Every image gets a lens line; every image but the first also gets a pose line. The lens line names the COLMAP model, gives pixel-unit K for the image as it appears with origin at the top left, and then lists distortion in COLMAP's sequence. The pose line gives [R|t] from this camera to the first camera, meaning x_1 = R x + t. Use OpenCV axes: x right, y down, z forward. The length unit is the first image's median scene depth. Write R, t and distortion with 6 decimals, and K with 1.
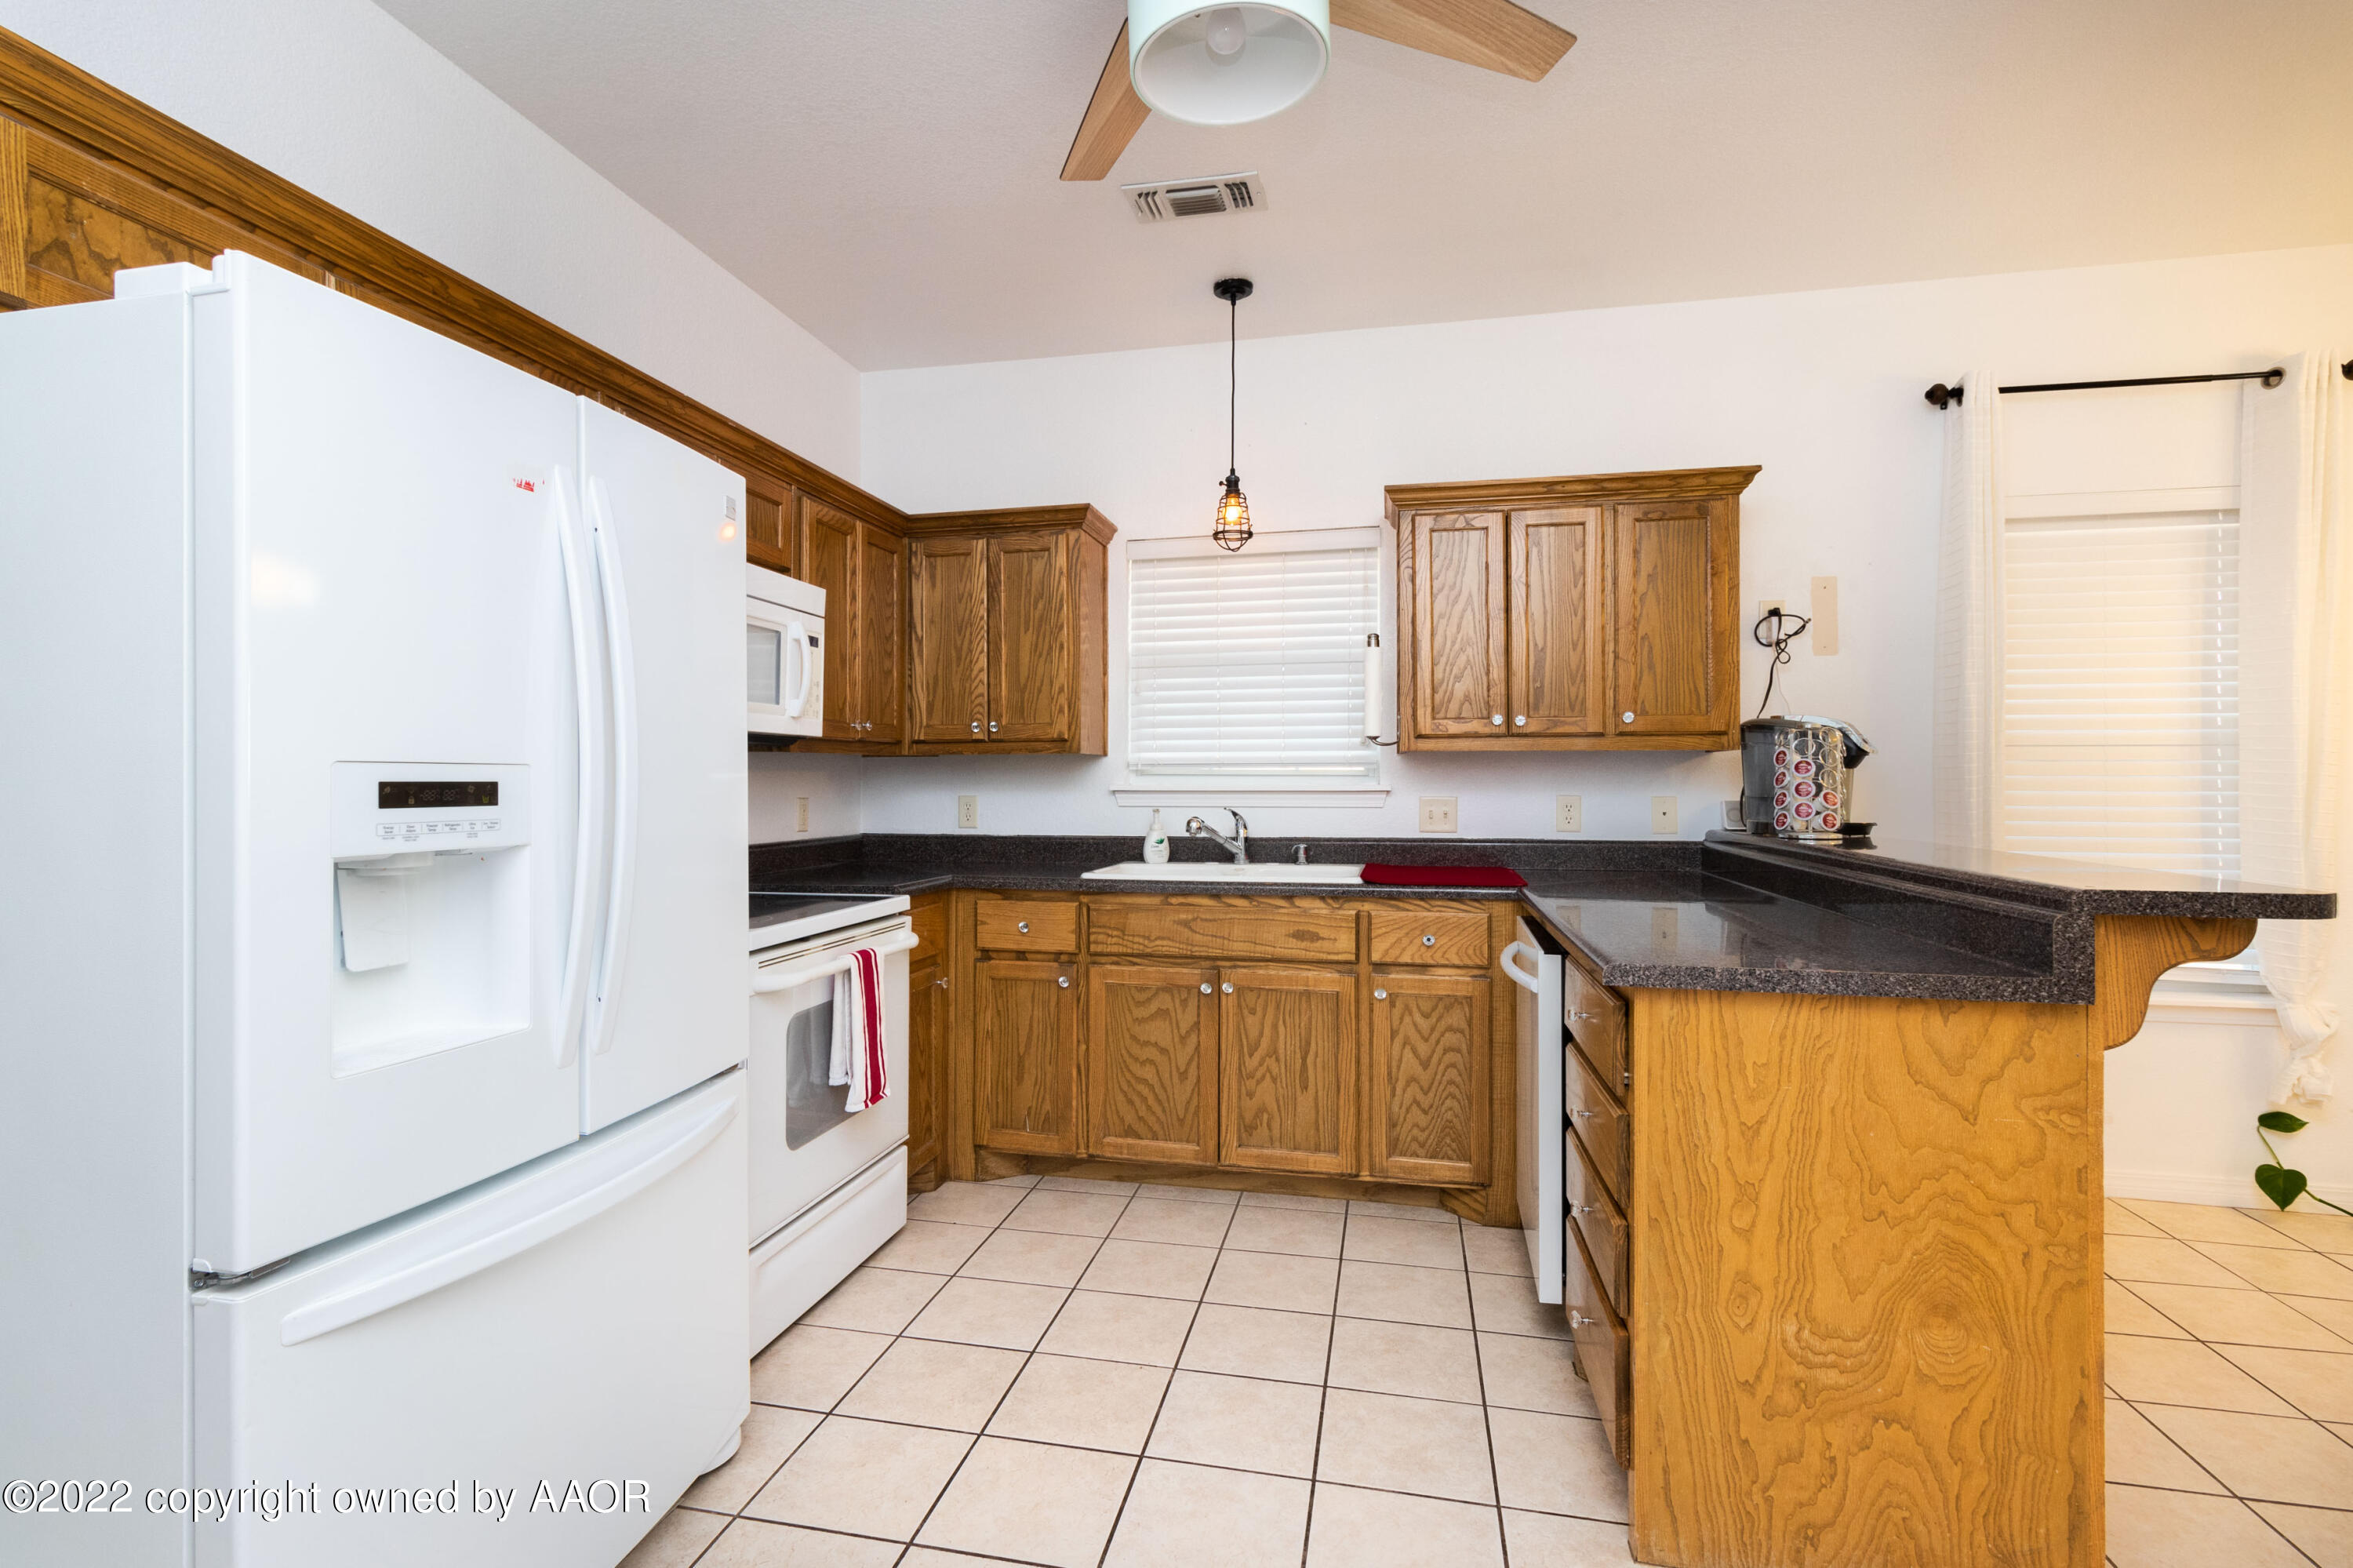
lens RADIAL K [[1106.6, 0, 1140.4], [0, 1106.6, 775.9], [0, 0, 1]] dist [0.002077, 0.000076]
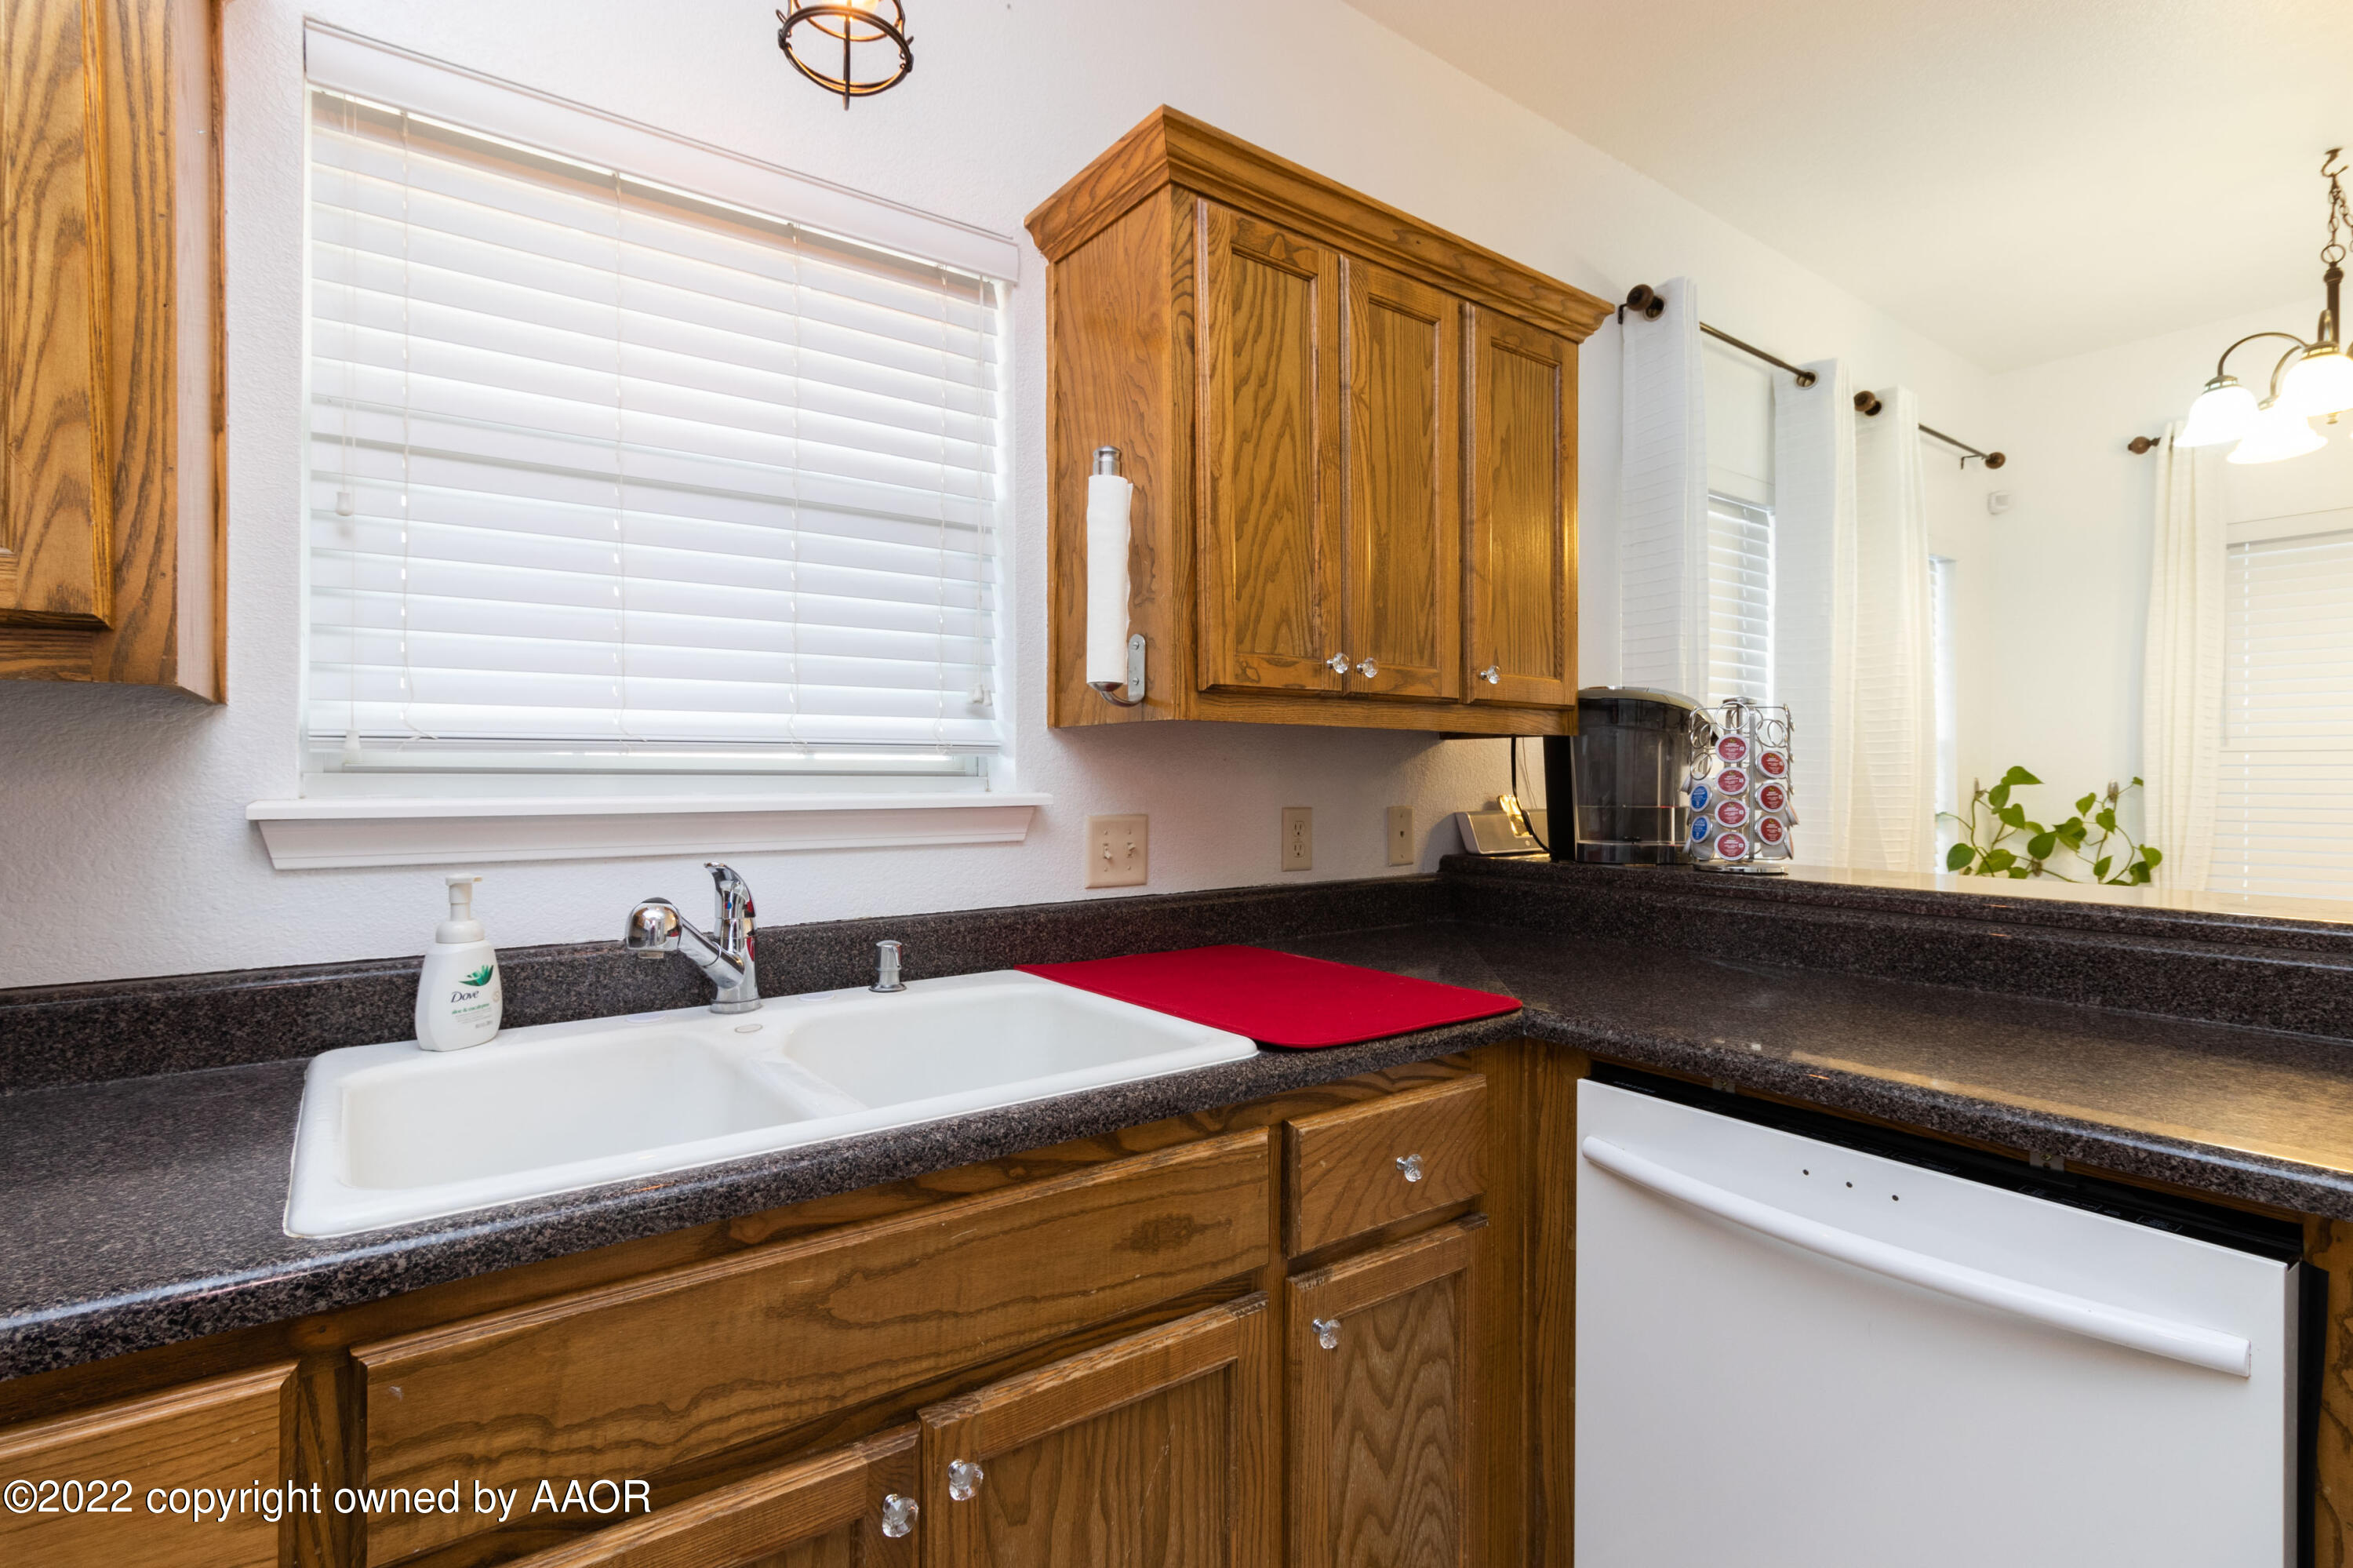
lens RADIAL K [[1106.6, 0, 1172.1], [0, 1106.6, 777.2], [0, 0, 1]] dist [0.002077, 0.000076]
pose [[0.657145, -0.000717, 0.753764, -0.107704], [-0.005125, 0.999972, 0.005419, -0.001813], [-0.753746, -0.007424, 0.657123, 0.740248]]
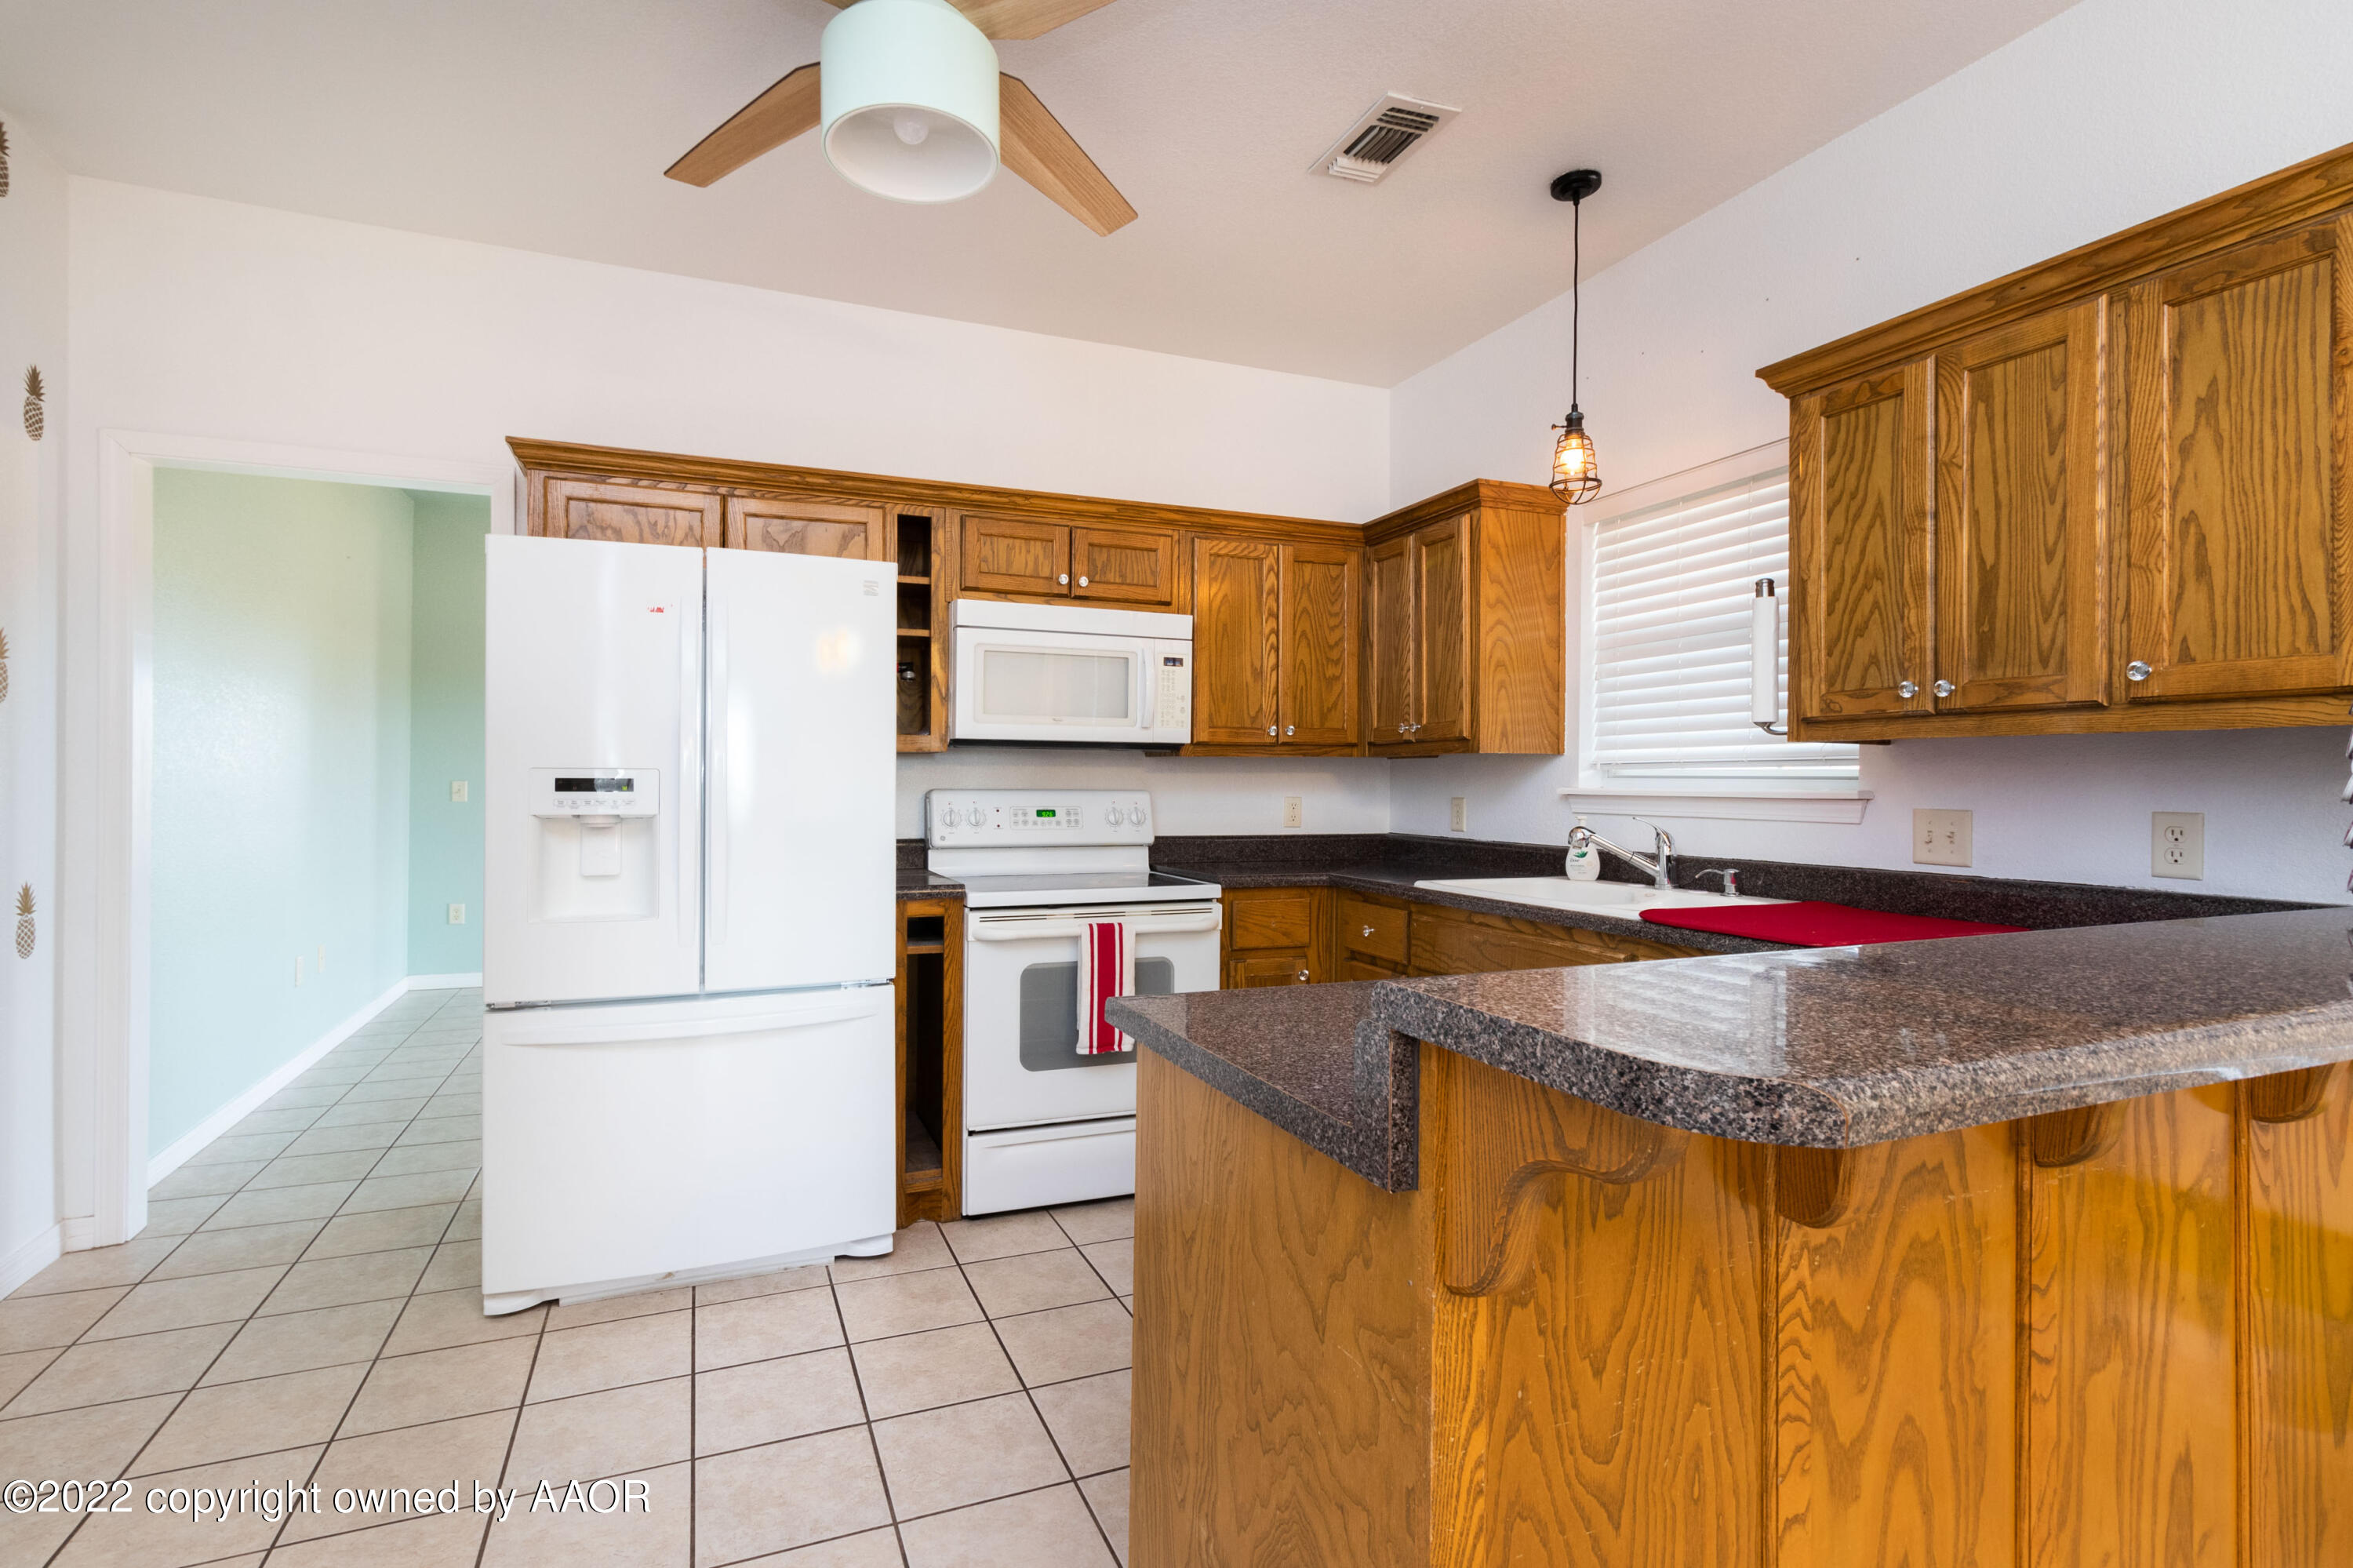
lens RADIAL K [[1106.6, 0, 1157.9], [0, 1106.6, 777.0], [0, 0, 1]] dist [0.002077, 0.000076]
pose [[0.579334, 0.001451, -0.815089, 0.602649], [-0.002584, 0.999997, -0.000056, 0.000317], [0.815086, 0.002139, 0.579336, 0.285104]]
